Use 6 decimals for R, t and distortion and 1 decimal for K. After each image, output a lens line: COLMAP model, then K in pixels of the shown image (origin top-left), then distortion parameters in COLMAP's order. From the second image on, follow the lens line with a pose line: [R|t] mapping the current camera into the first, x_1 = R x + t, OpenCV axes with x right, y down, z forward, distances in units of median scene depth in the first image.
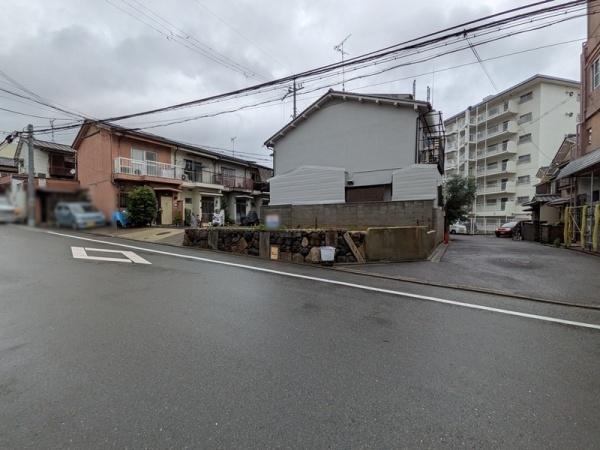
lens RADIAL K [[236.5, 0, 299.6], [0, 236.5, 224.2], [0, 0, 1]] dist [0.011343, -0.002152]
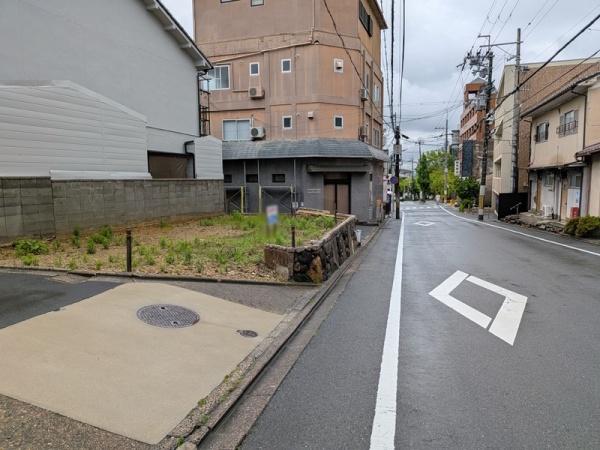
lens RADIAL K [[431.1, 0, 304.0], [0, 431.1, 226.3], [0, 0, 1]] dist [0.059087, -0.090011]
pose [[-0.235988, -0.094760, 0.967125, -0.830338], [0.039913, 0.993449, 0.107078, -0.067099], [-0.970936, 0.063870, -0.230660, 0.814407]]
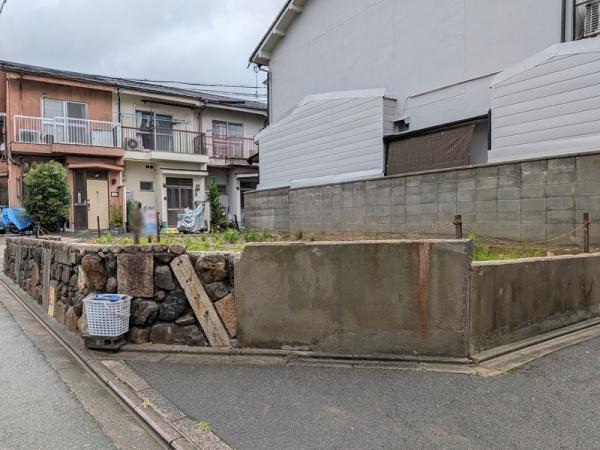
lens RADIAL K [[431.1, 0, 299.6], [0, 431.1, 238.0], [0, 0, 1]] dist [0.059087, -0.090011]
pose [[0.933320, 0.010573, -0.358891, 0.294595], [-0.003999, 0.999810, 0.019055, -0.000528], [0.359024, -0.016350, 0.933185, 0.249983]]
